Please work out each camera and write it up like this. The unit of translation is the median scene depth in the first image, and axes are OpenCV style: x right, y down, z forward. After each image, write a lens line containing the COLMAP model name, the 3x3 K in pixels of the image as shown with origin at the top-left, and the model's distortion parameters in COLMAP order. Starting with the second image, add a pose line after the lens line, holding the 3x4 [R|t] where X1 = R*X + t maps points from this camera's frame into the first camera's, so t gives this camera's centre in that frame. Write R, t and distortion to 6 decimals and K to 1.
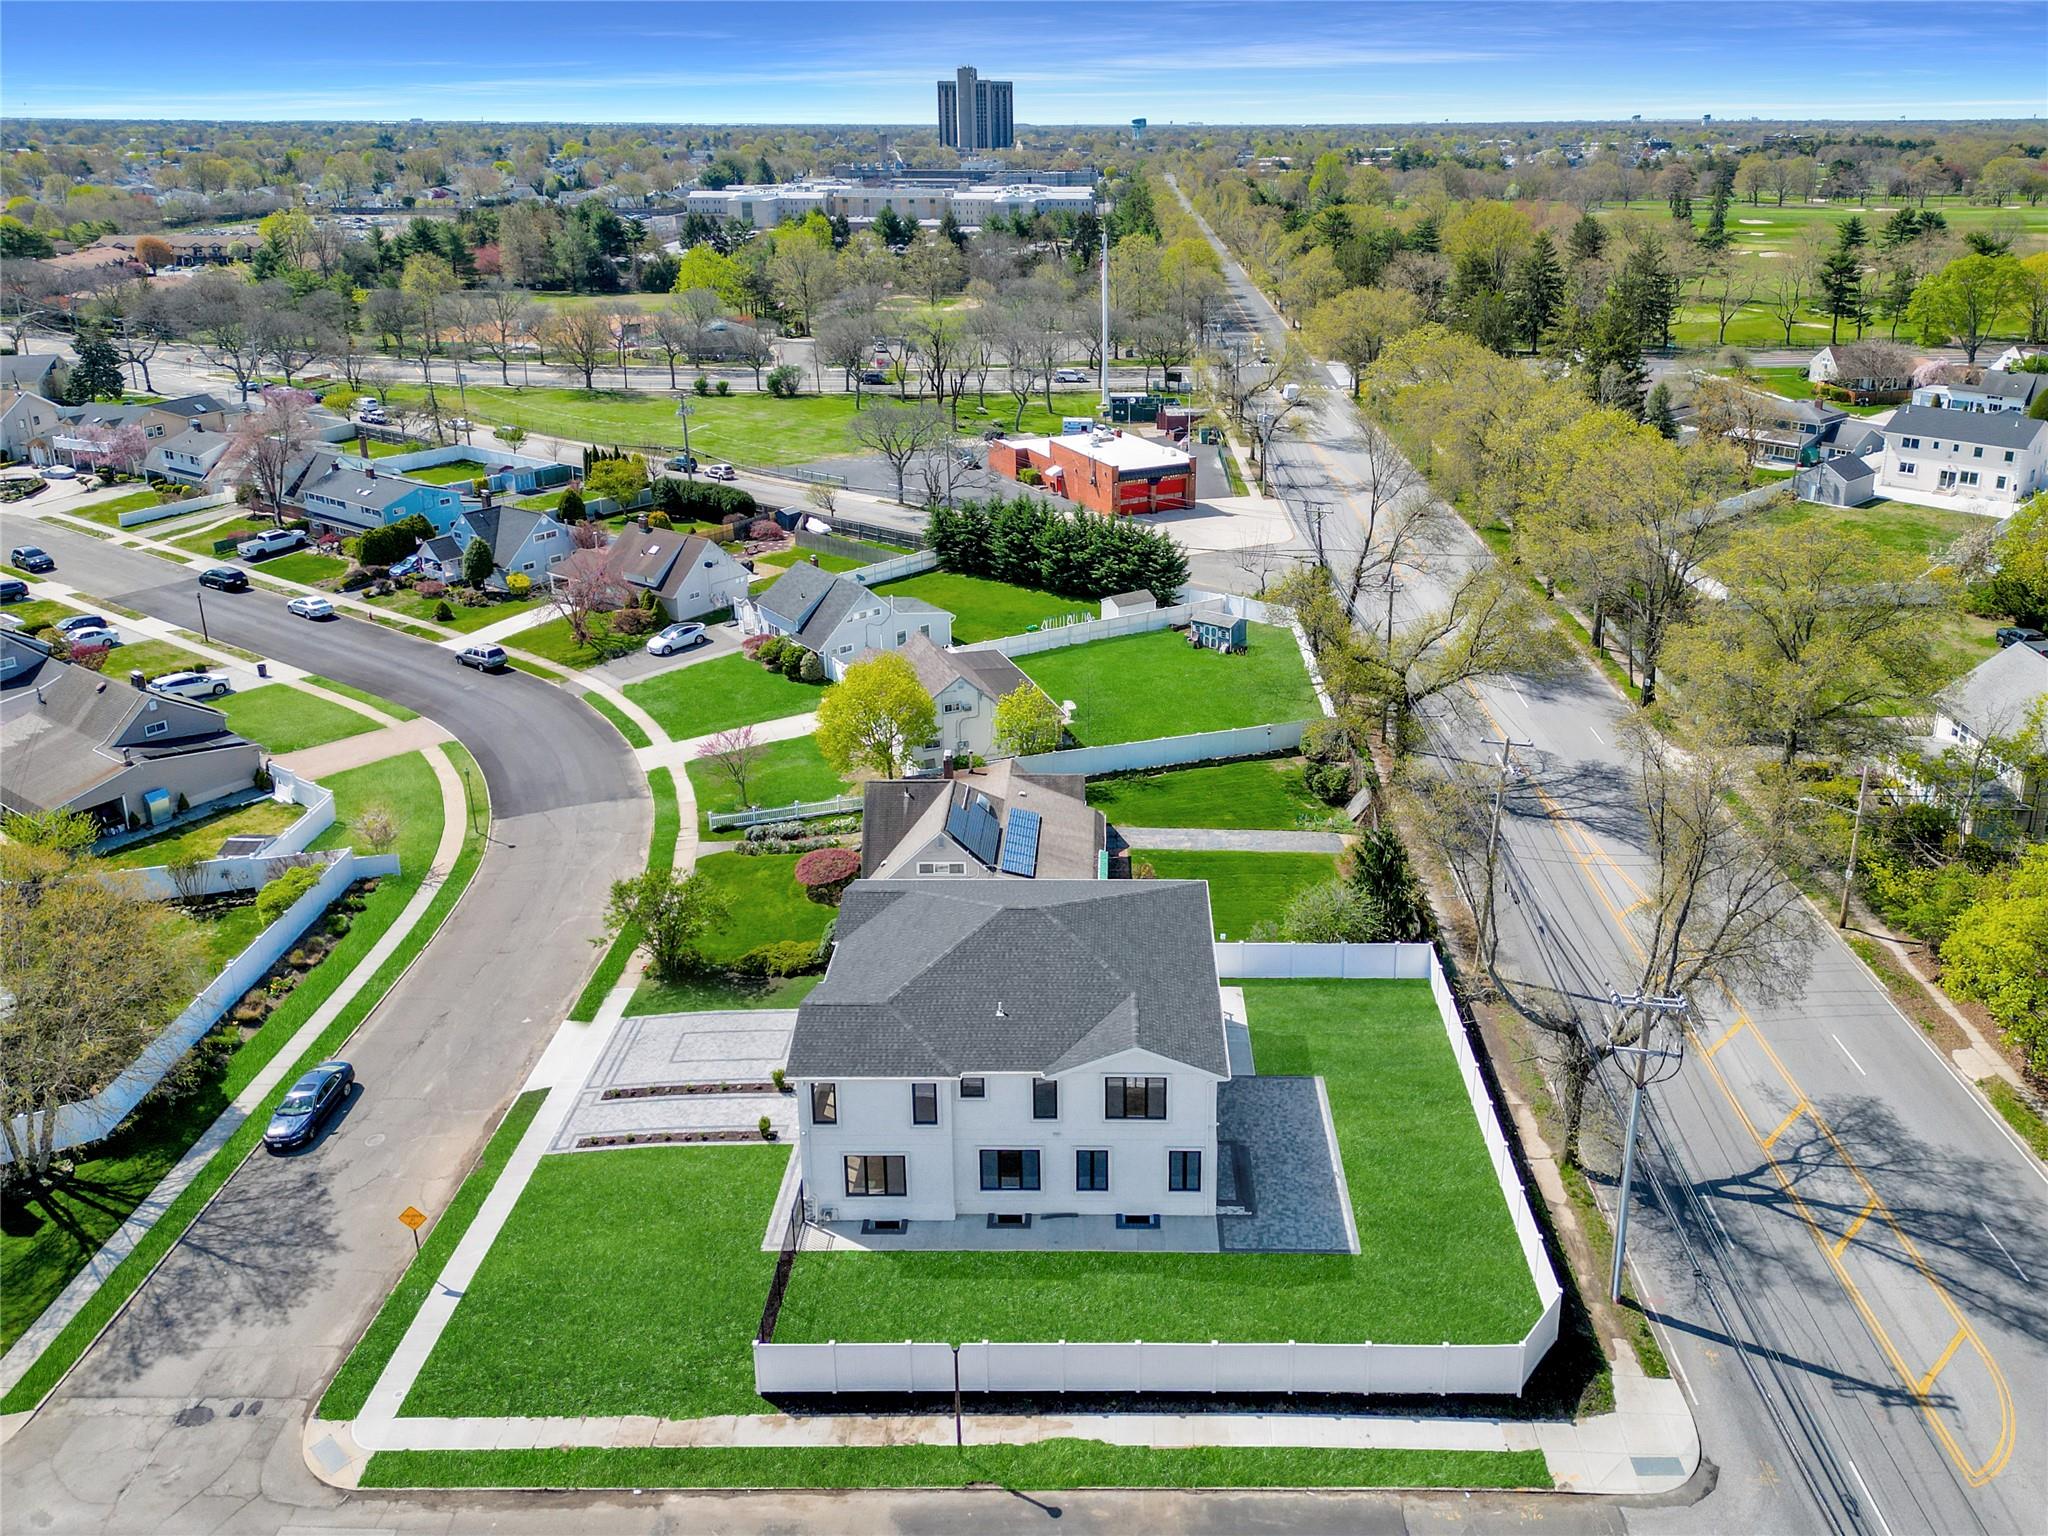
lens RADIAL K [[1461.9, 0, 1114.4], [0, 1461.9, 662.0], [0, 0, 1]] dist [0.088318, -0.075708]
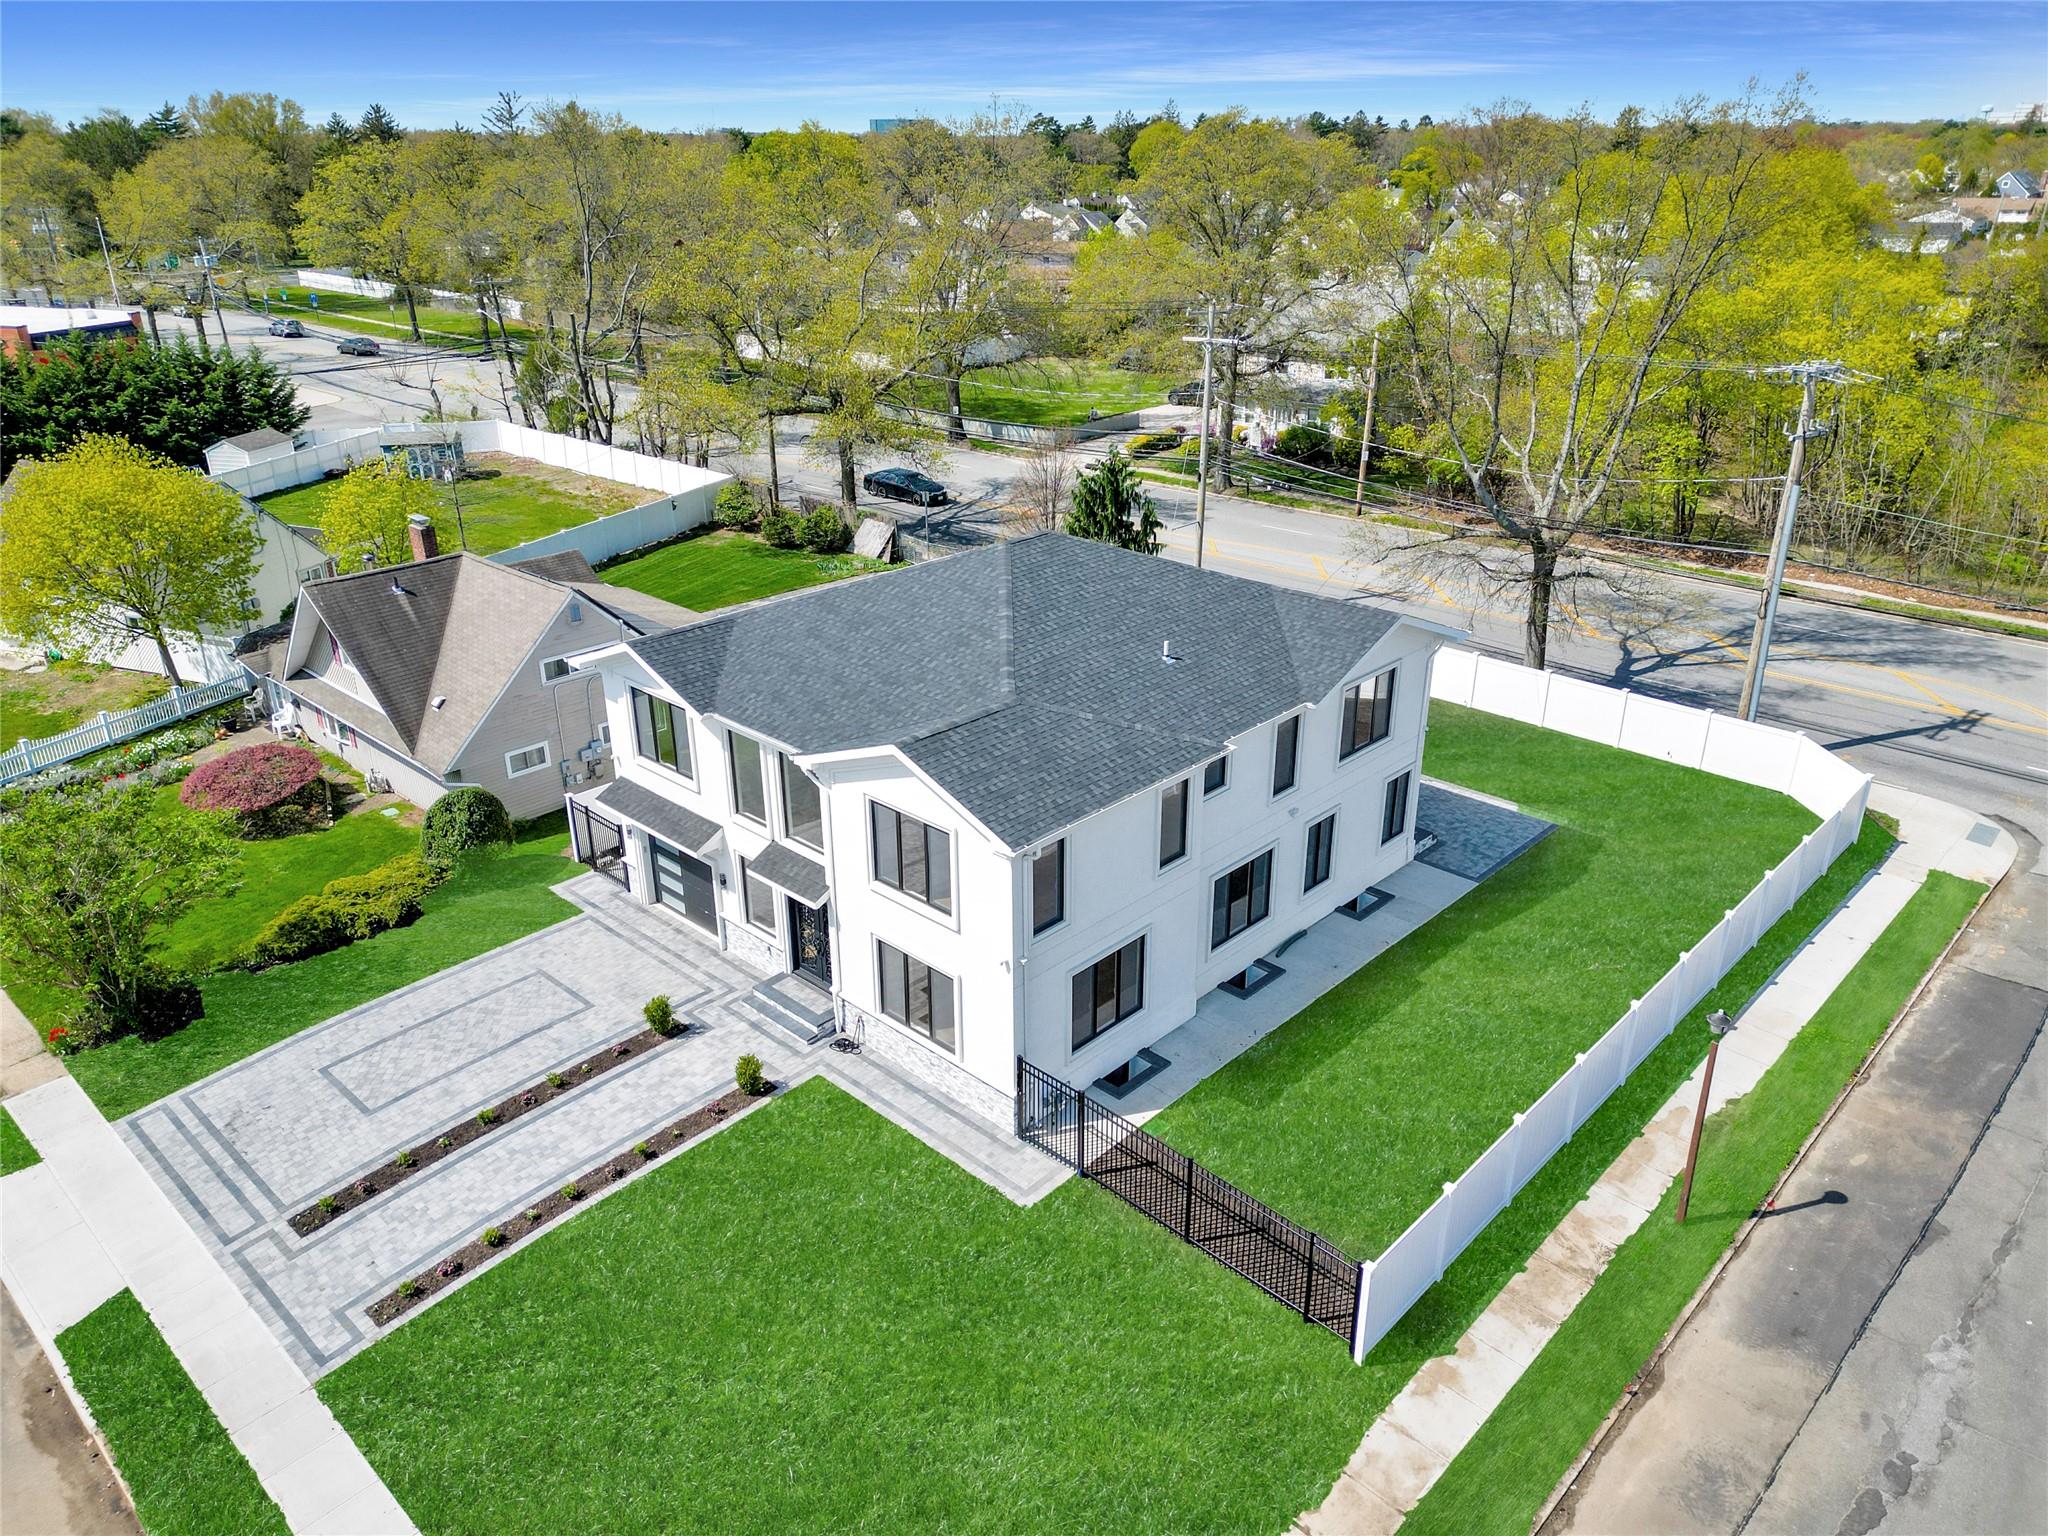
lens RADIAL K [[1424.0, 0, 1036.2], [0, 1424.0, 765.4], [0, 0, 1]] dist [0.085467, -0.088966]
pose [[0.683104, -0.295640, 0.667807, -0.457200], [0.255734, 0.953339, 0.160453, 0.162750], [-0.684083, 0.061175, 0.726835, 0.577968]]
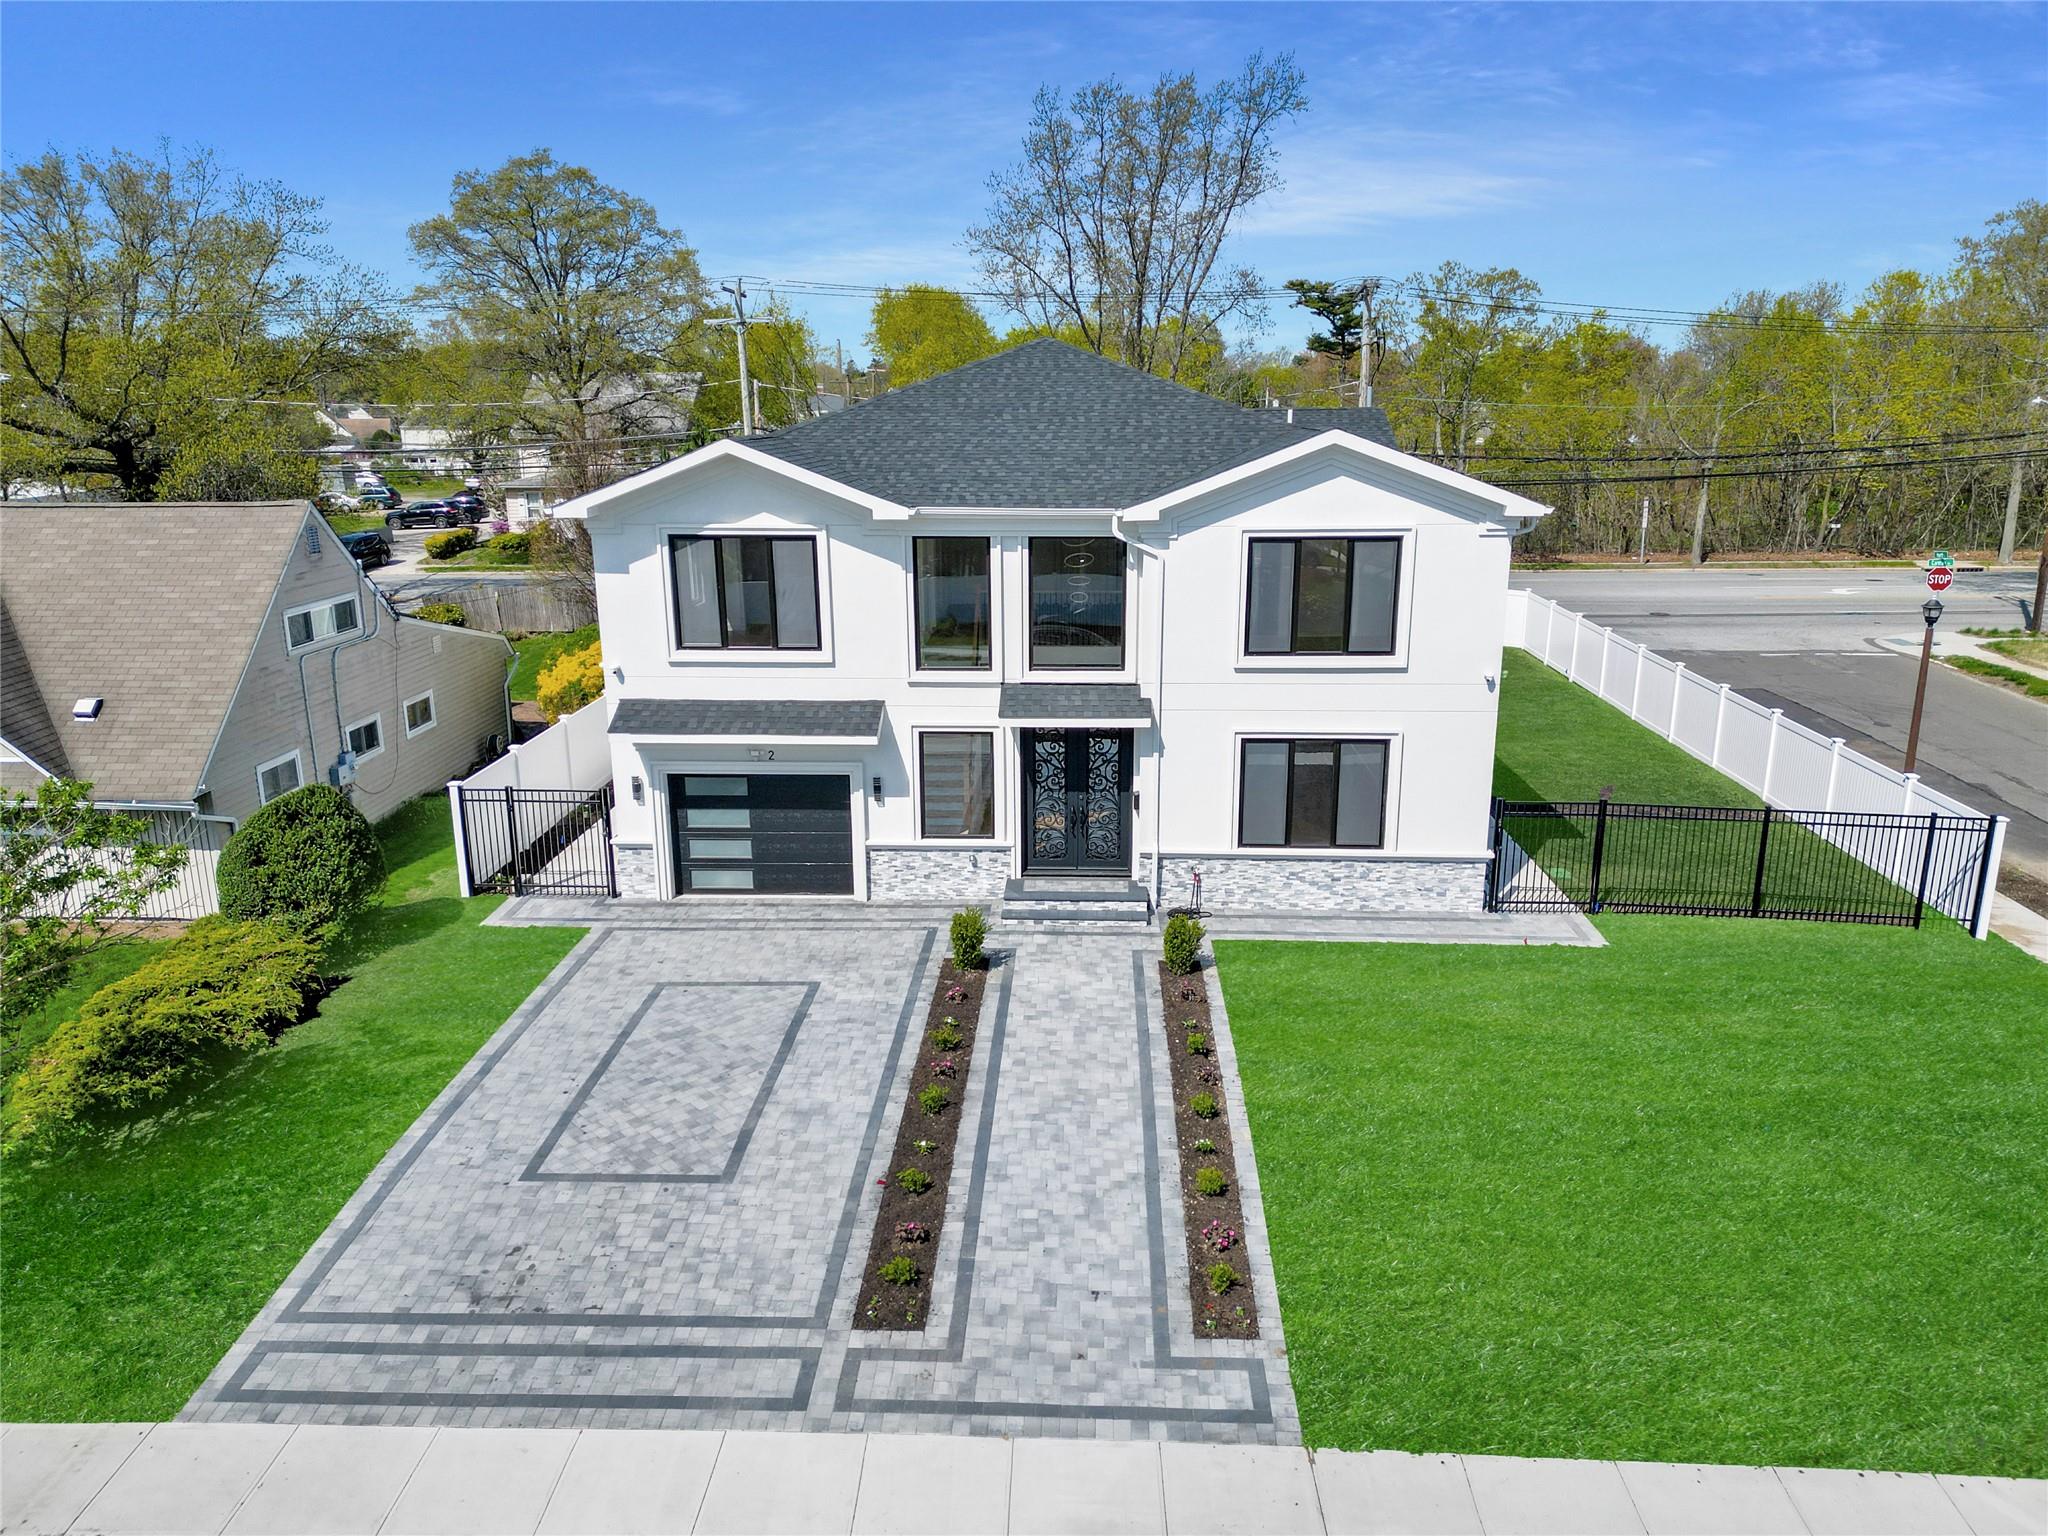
lens RADIAL K [[1426.9, 0, 1030.8], [0, 1426.9, 760.9], [0, 0, 1]] dist [0.079951, -0.070168]
pose [[0.041489, -0.251966, 0.966846, -0.552267], [0.349133, 0.910334, 0.222257, 0.185145], [-0.936154, 0.328337, 0.125738, 0.970962]]
